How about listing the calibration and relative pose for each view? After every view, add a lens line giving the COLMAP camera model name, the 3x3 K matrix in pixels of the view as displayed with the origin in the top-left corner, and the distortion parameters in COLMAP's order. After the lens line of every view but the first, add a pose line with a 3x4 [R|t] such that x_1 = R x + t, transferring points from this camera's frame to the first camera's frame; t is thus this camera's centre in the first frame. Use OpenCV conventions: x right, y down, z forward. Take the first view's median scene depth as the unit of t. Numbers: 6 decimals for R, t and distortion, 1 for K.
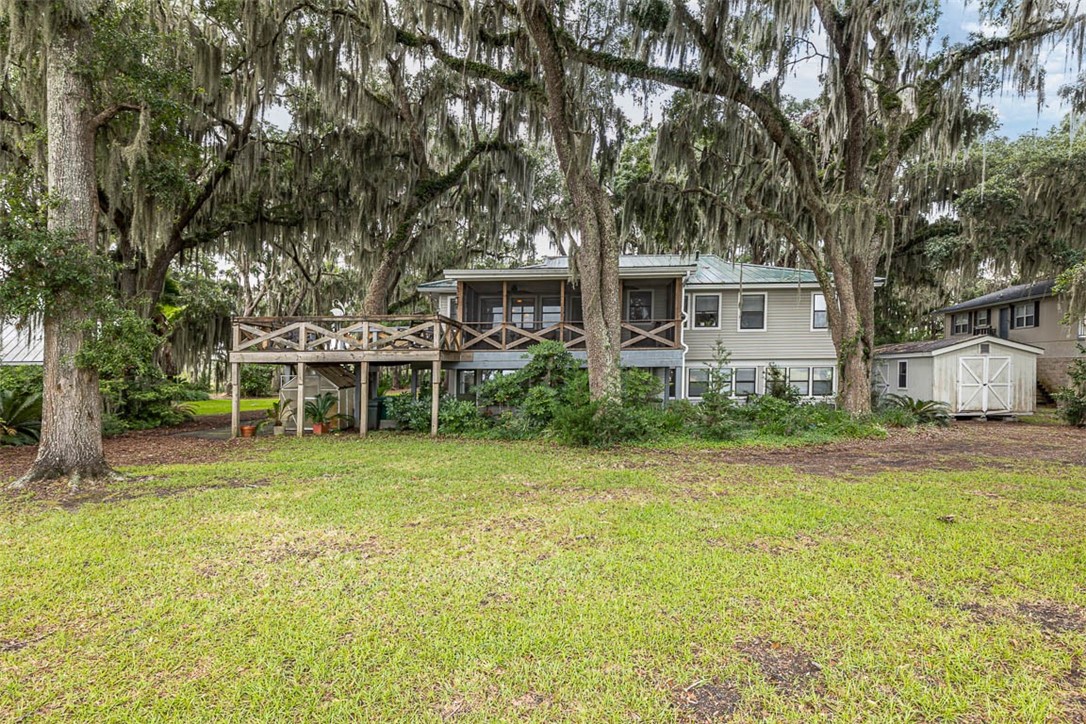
lens RADIAL K [[627.2, 0, 543.0], [0, 627.2, 362.0], [0, 0, 1]] dist [0.001833, 0.000212]
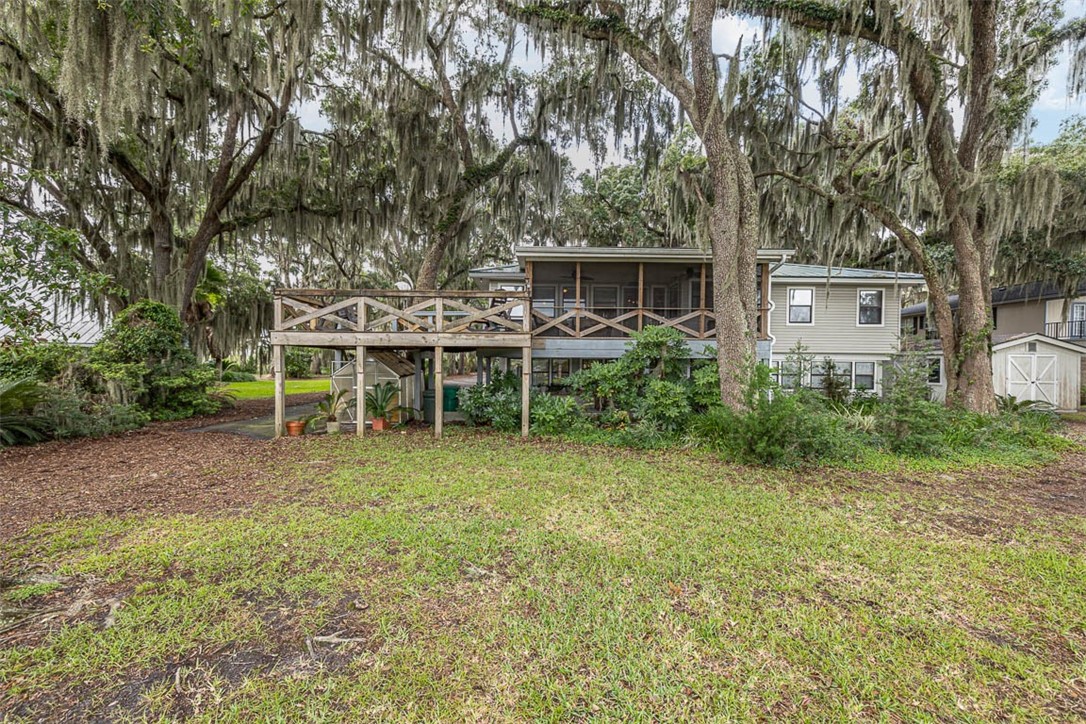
lens RADIAL K [[470.4, 0, 543.4], [0, 470.4, 388.3], [0, 0, 1]] dist [-0.001888, 0.000178]
pose [[0.998283, 0.014007, 0.056879, -0.135117], [-0.018189, 0.997115, 0.073688, 0.004685], [-0.055683, -0.074596, 0.995658, 0.276850]]
